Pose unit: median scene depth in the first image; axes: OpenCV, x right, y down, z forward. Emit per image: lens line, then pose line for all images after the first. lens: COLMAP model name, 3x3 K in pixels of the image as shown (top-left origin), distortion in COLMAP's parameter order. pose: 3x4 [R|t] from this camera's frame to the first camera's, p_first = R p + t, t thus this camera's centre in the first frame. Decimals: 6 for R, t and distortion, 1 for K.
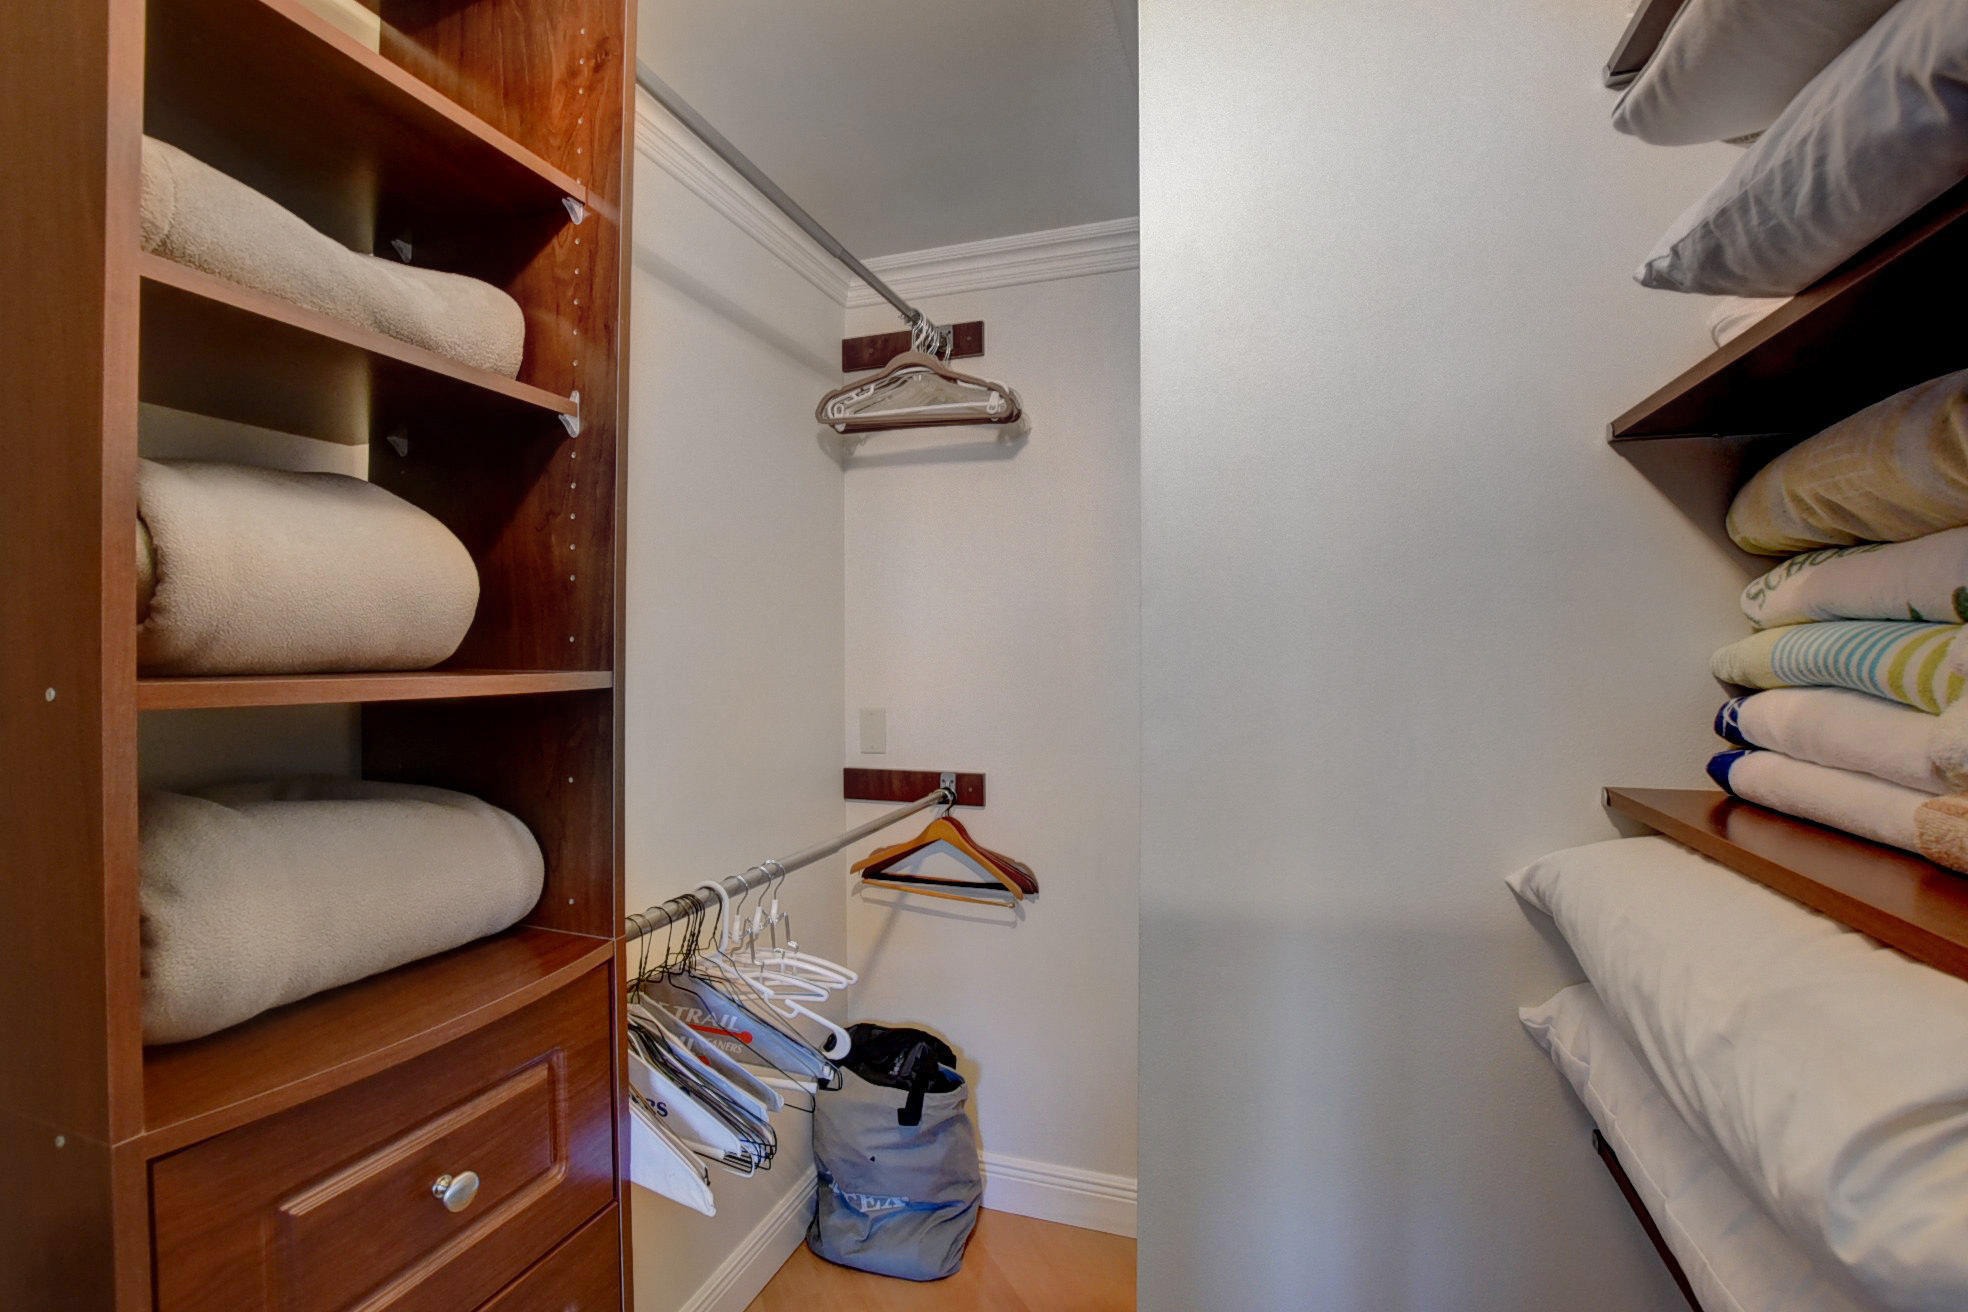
lens RADIAL K [[869.9, 0, 993.4], [0, 869.9, 661.5], [0, 0, 1]] dist [-0.037834, 0.006636]
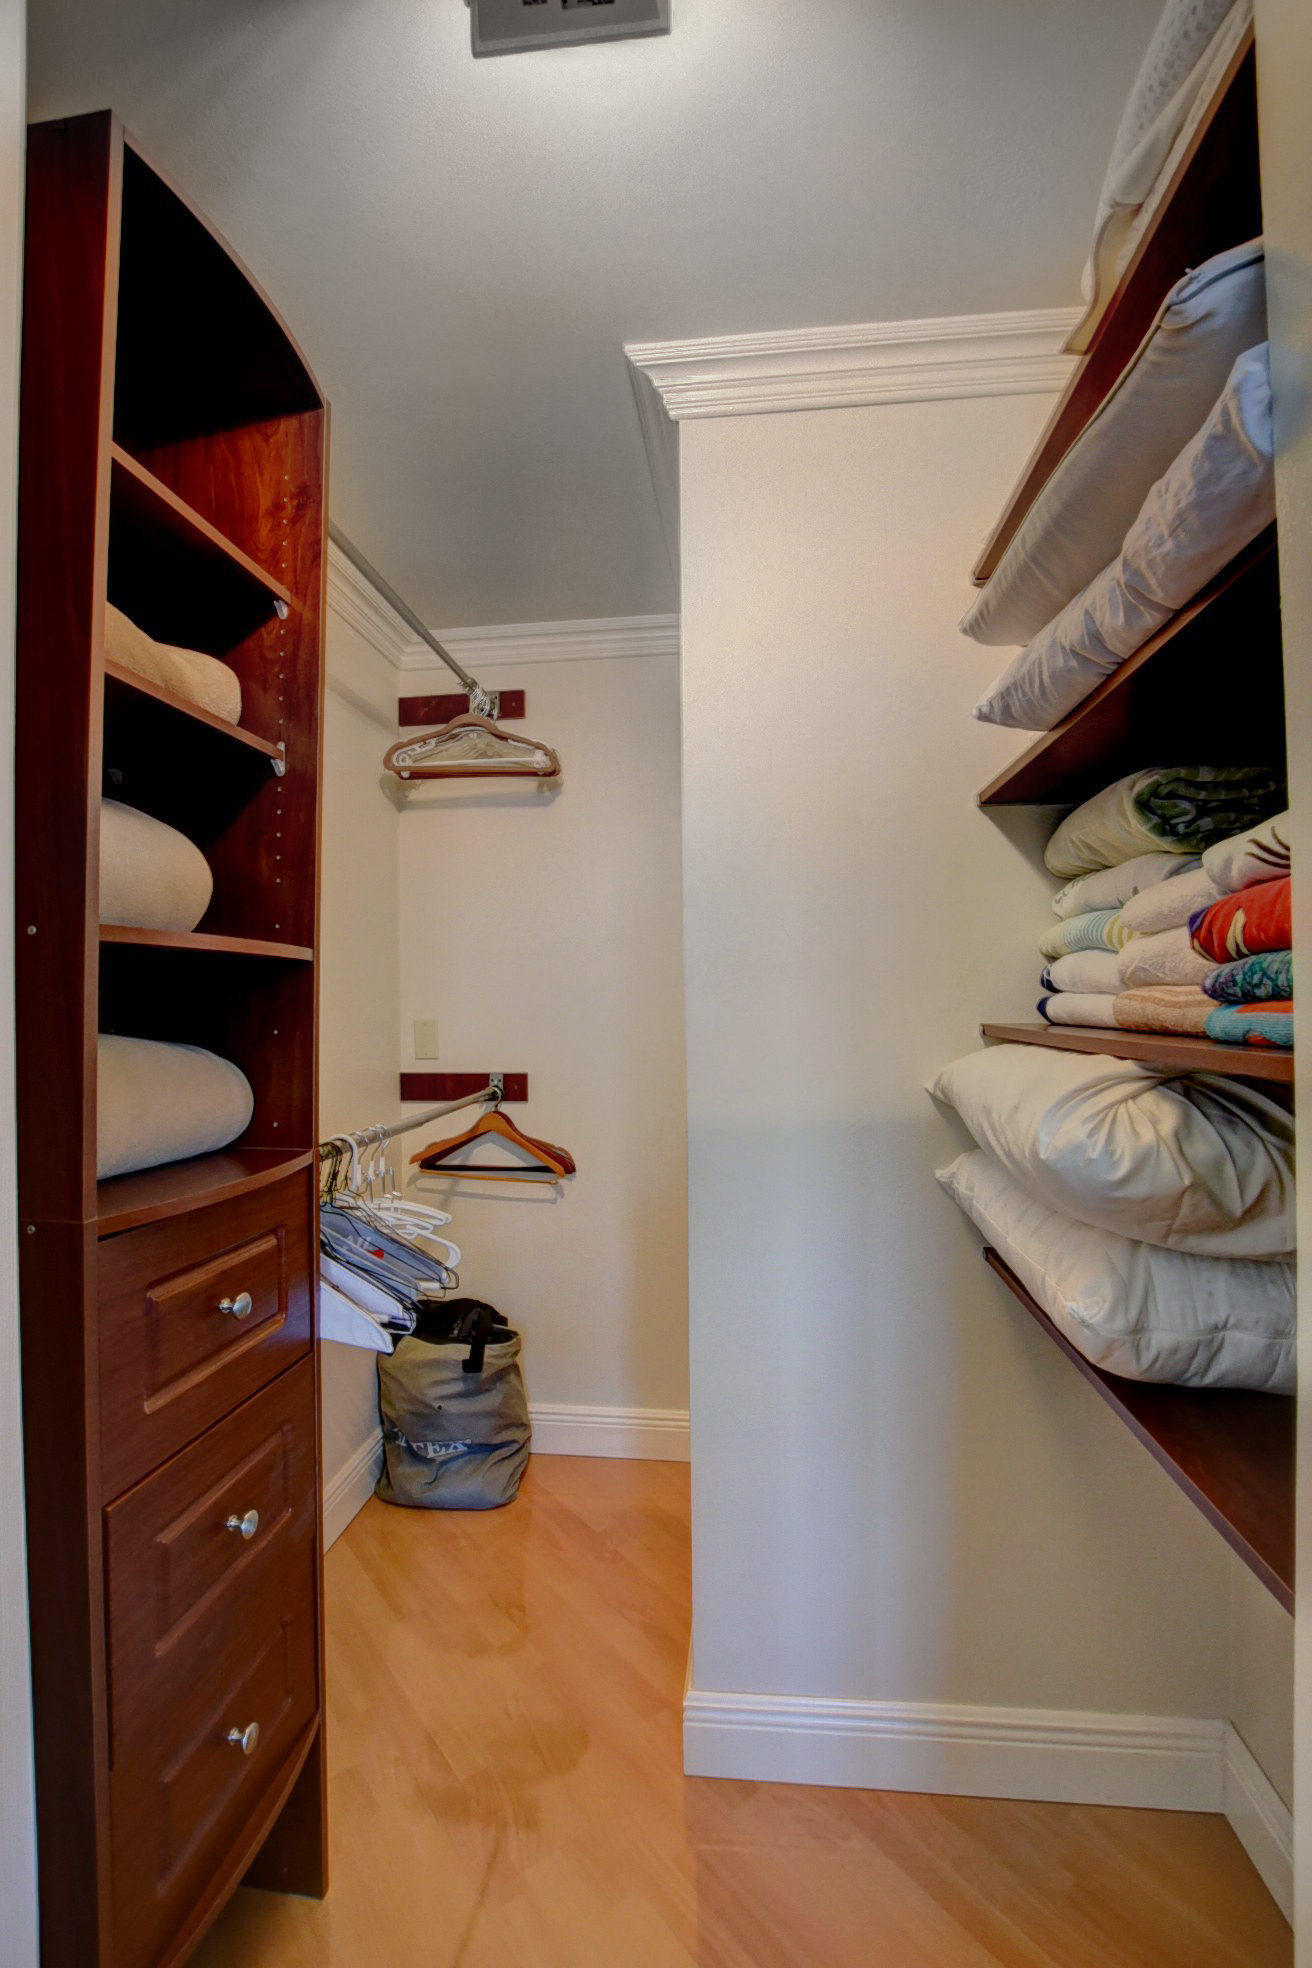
lens RADIAL K [[869.9, 0, 657.5], [0, 869.9, 981.5], [0, 0, 1]] dist [-0.037834, 0.006636]
pose [[0.977980, -0.005445, 0.208626, -0.093678], [0.012799, 0.999343, -0.033915, 0.054713], [-0.208304, 0.035839, 0.977407, -0.205596]]
